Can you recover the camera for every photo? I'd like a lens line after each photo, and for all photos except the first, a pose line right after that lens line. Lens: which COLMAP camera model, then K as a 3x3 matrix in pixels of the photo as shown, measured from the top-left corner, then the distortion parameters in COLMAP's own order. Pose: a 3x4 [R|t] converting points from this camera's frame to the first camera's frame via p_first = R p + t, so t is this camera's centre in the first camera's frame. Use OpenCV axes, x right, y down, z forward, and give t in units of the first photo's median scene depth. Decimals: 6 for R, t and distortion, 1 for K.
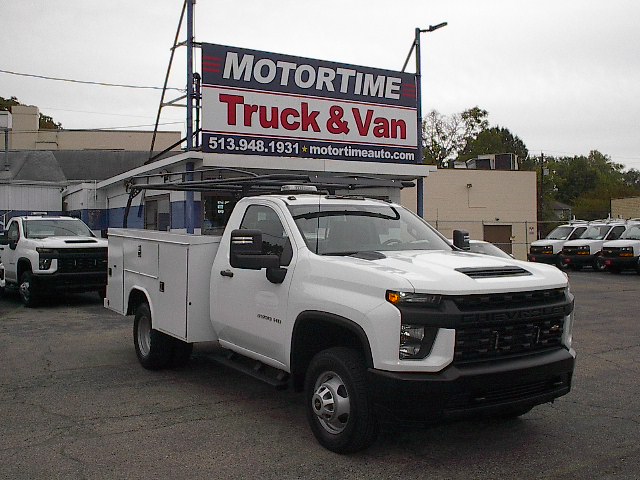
lens RADIAL K [[712.5, 0, 320.4], [0, 712.5, 238.2], [0, 0, 1]] dist [-0.106121, 0.000000]
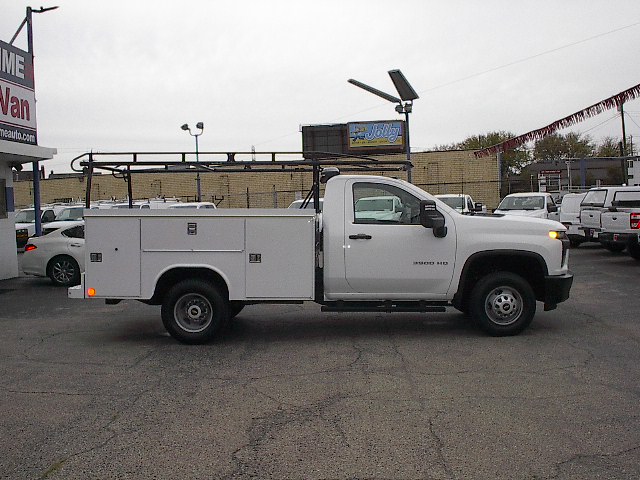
lens RADIAL K [[712.5, 0, 320.7], [0, 712.5, 242.7], [0, 0, 1]] dist [-0.106121, 0.000000]
pose [[0.569629, -0.063477, 0.819447, -0.497519], [0.042542, 0.997954, 0.047731, -0.001236], [-0.820801, 0.007672, 0.571163, 0.141462]]
